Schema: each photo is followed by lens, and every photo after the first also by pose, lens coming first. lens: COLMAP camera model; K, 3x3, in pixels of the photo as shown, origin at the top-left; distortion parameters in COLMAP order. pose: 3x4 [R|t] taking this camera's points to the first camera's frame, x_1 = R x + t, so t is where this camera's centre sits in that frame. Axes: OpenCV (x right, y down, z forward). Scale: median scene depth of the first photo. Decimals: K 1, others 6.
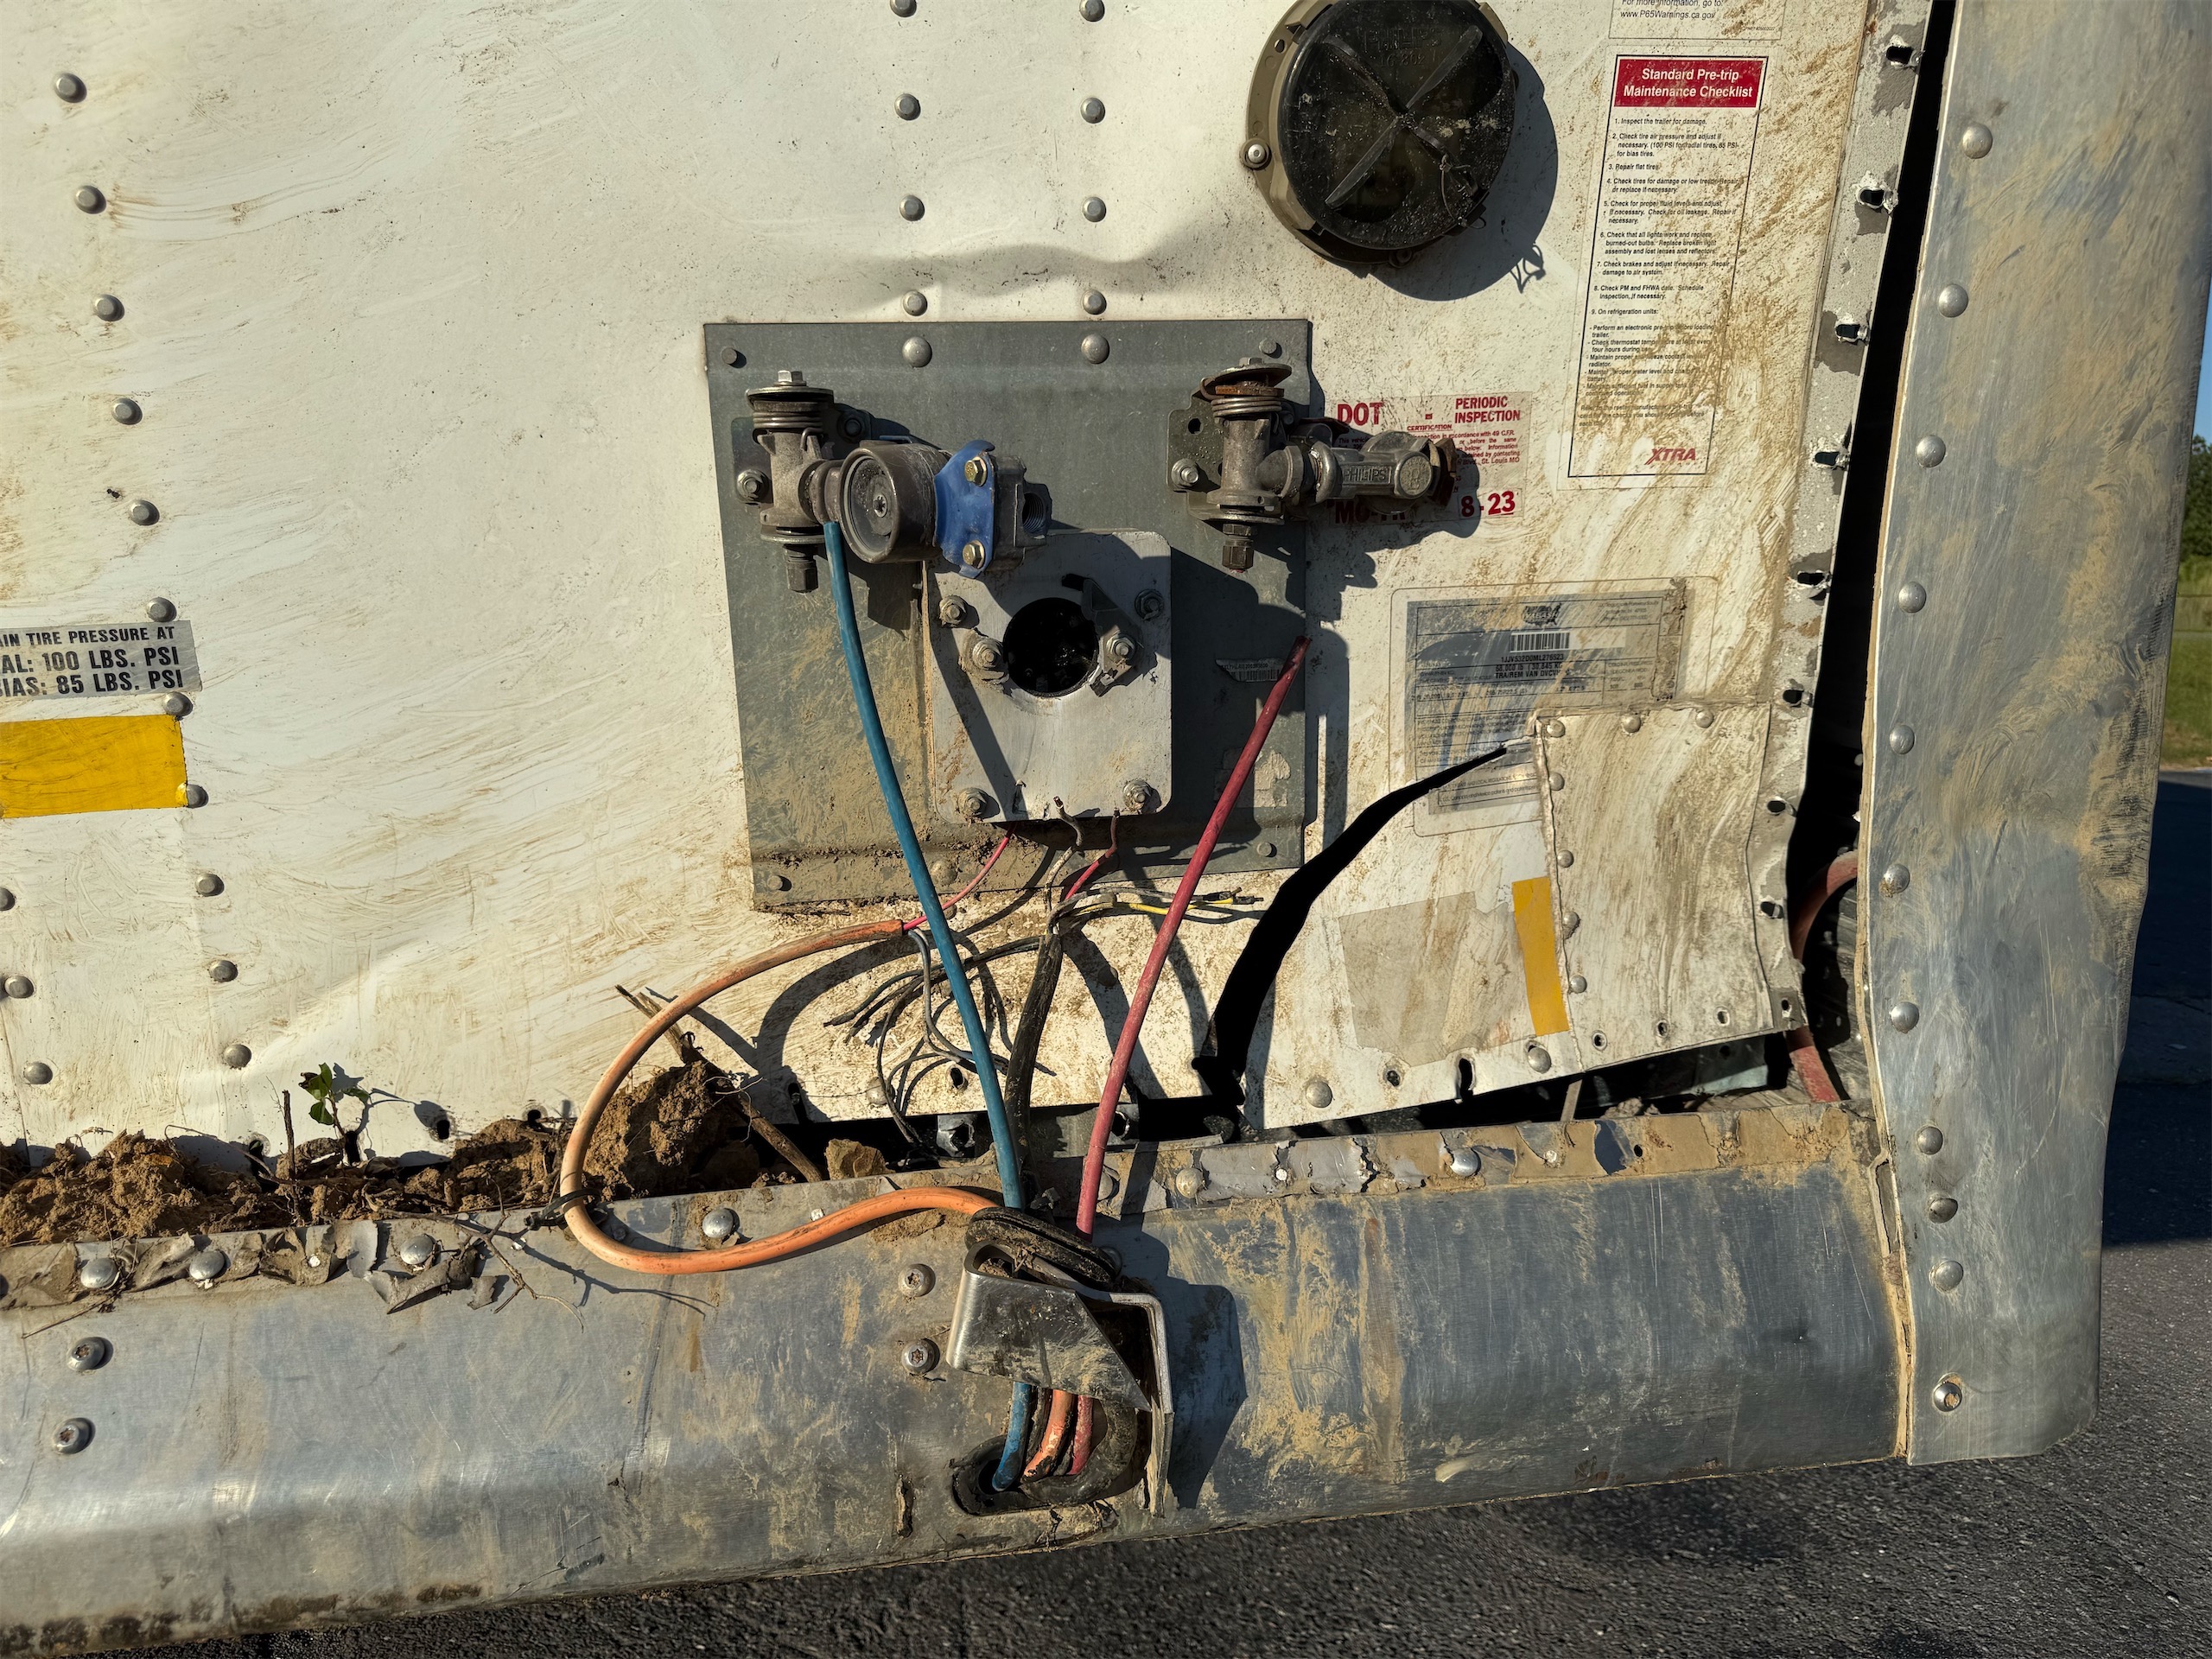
lens RADIAL K [[1558.9, 0, 1106.0], [0, 1558.9, 829.5], [0, 0, 1]] dist [0.087012, -0.142097]
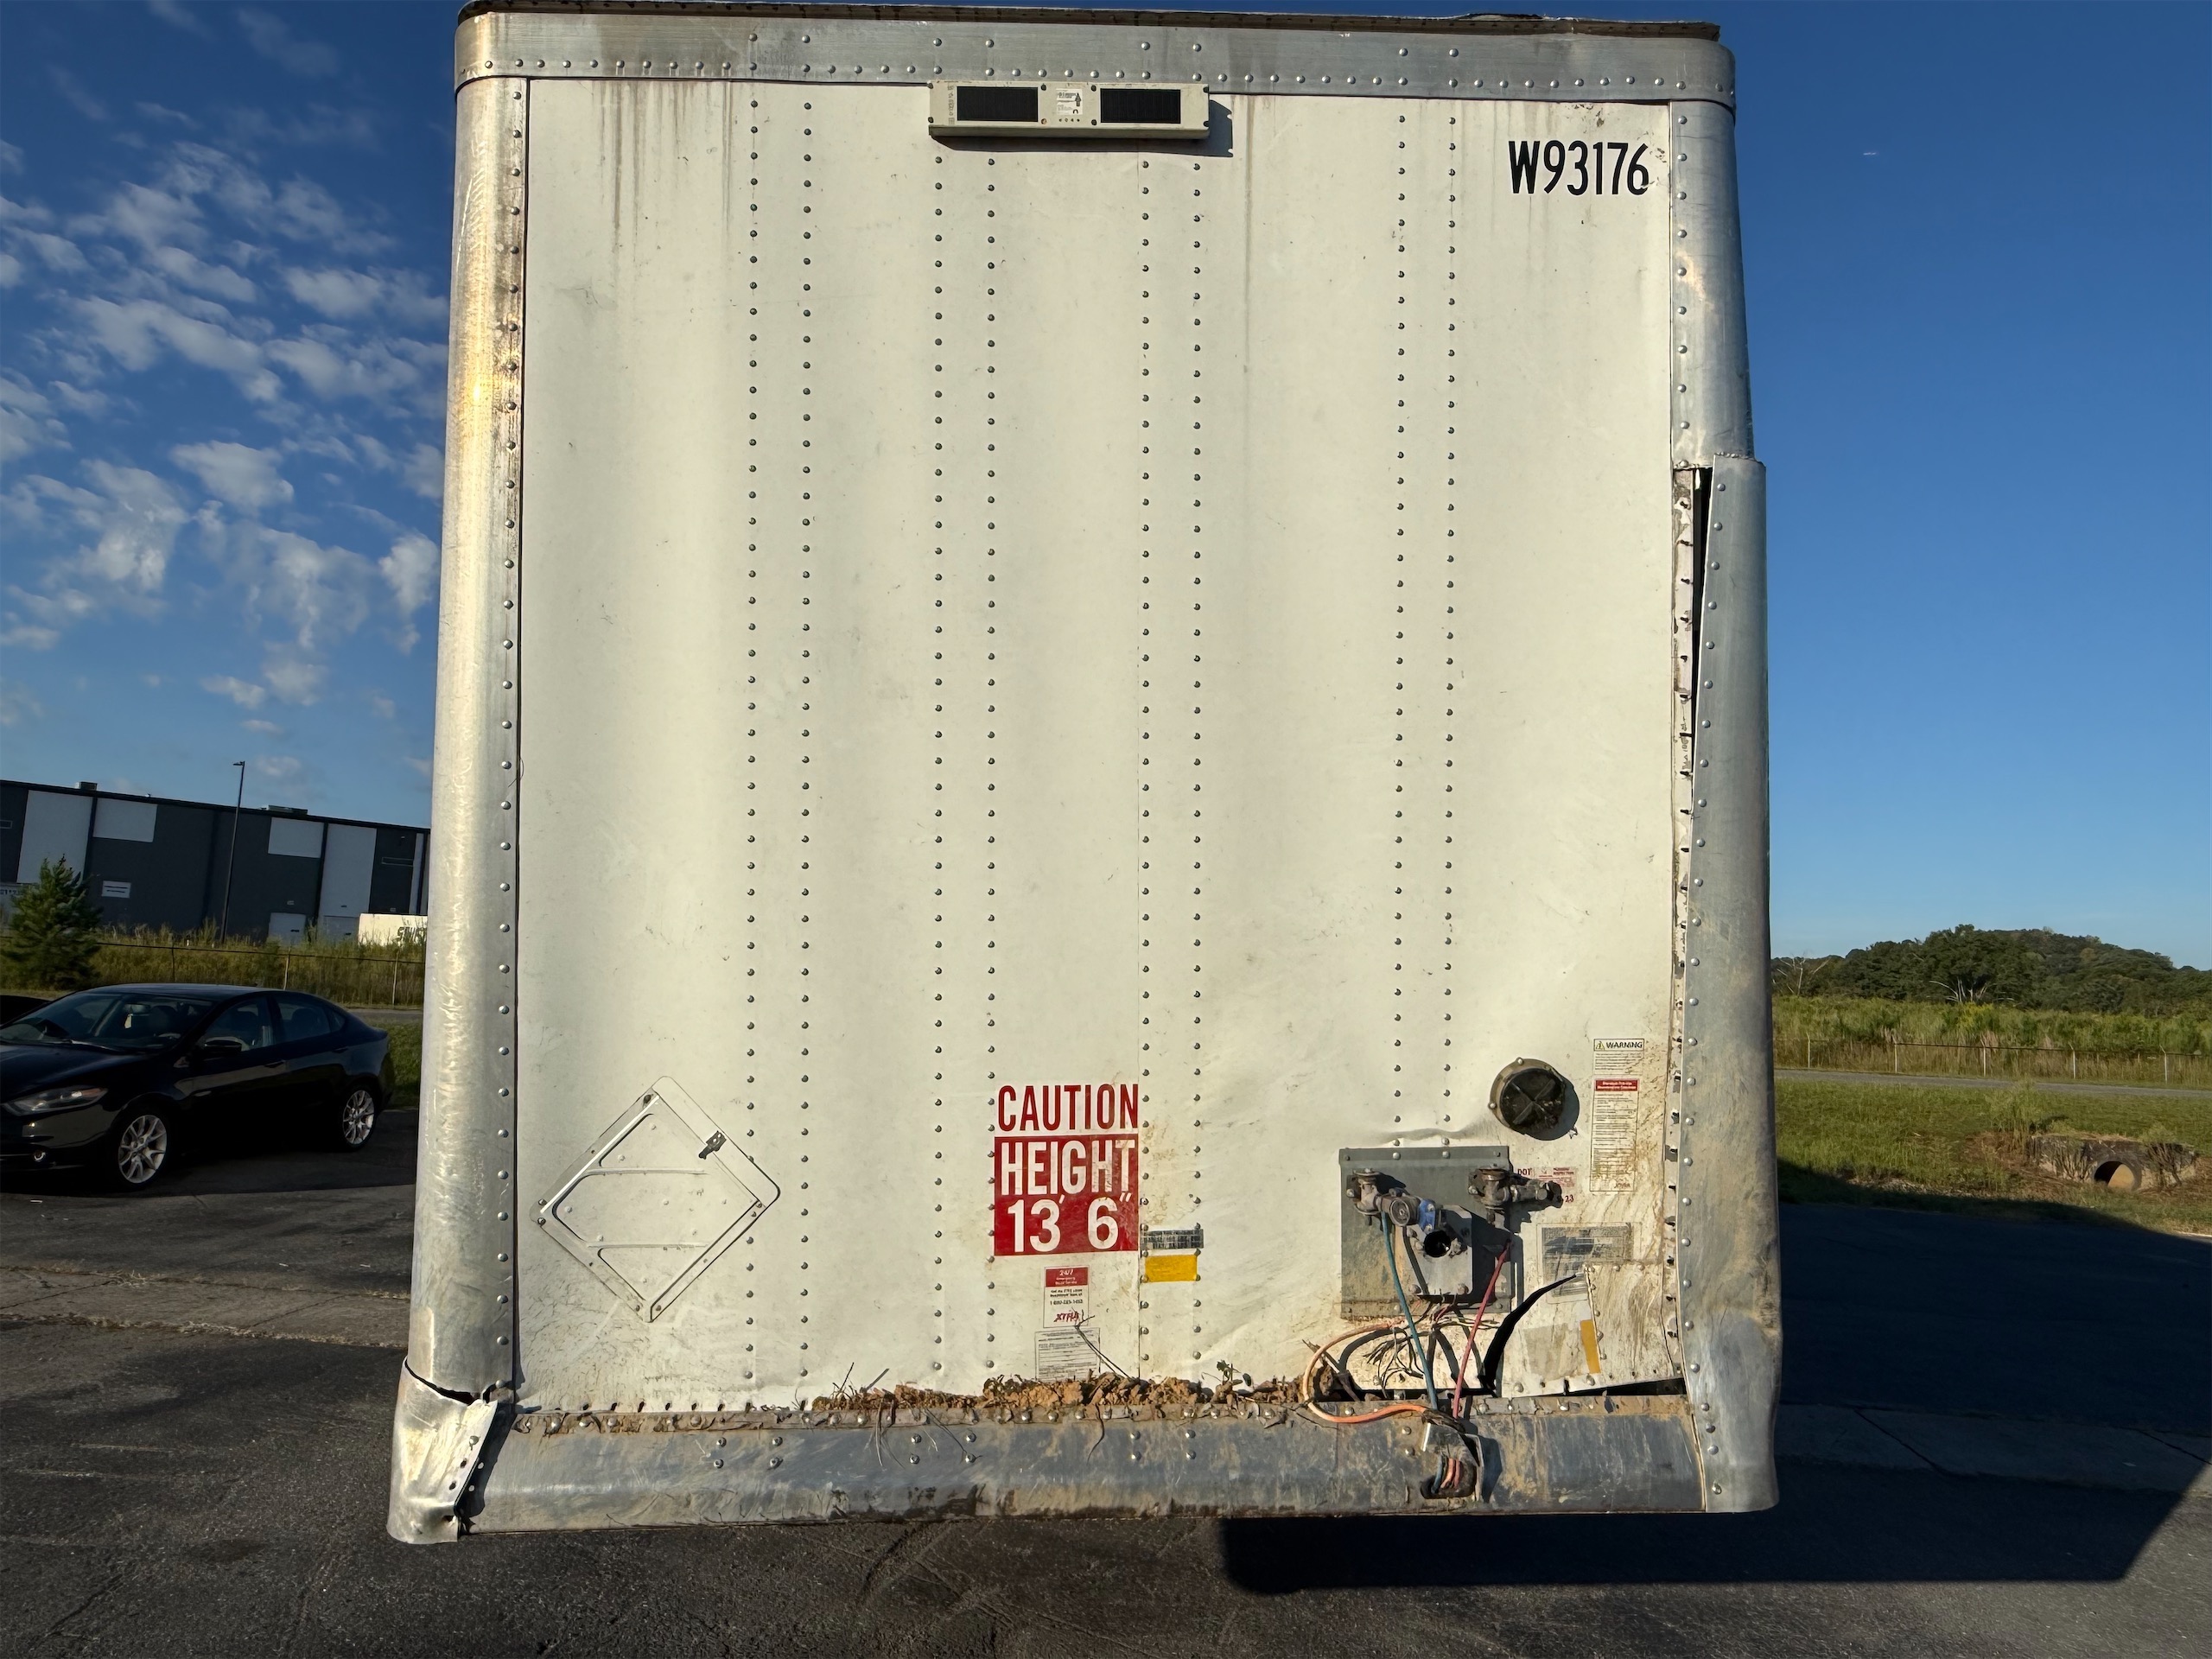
lens RADIAL K [[1432.5, 0, 1102.3], [0, 1432.5, 835.9], [0, 0, 1]] dist [-0.003278, -0.001676]
pose [[0.993305, 0.010622, -0.115032, -0.409786], [-0.041397, 0.962363, -0.268597, -0.101023], [0.107849, 0.271561, 0.956359, -2.330121]]
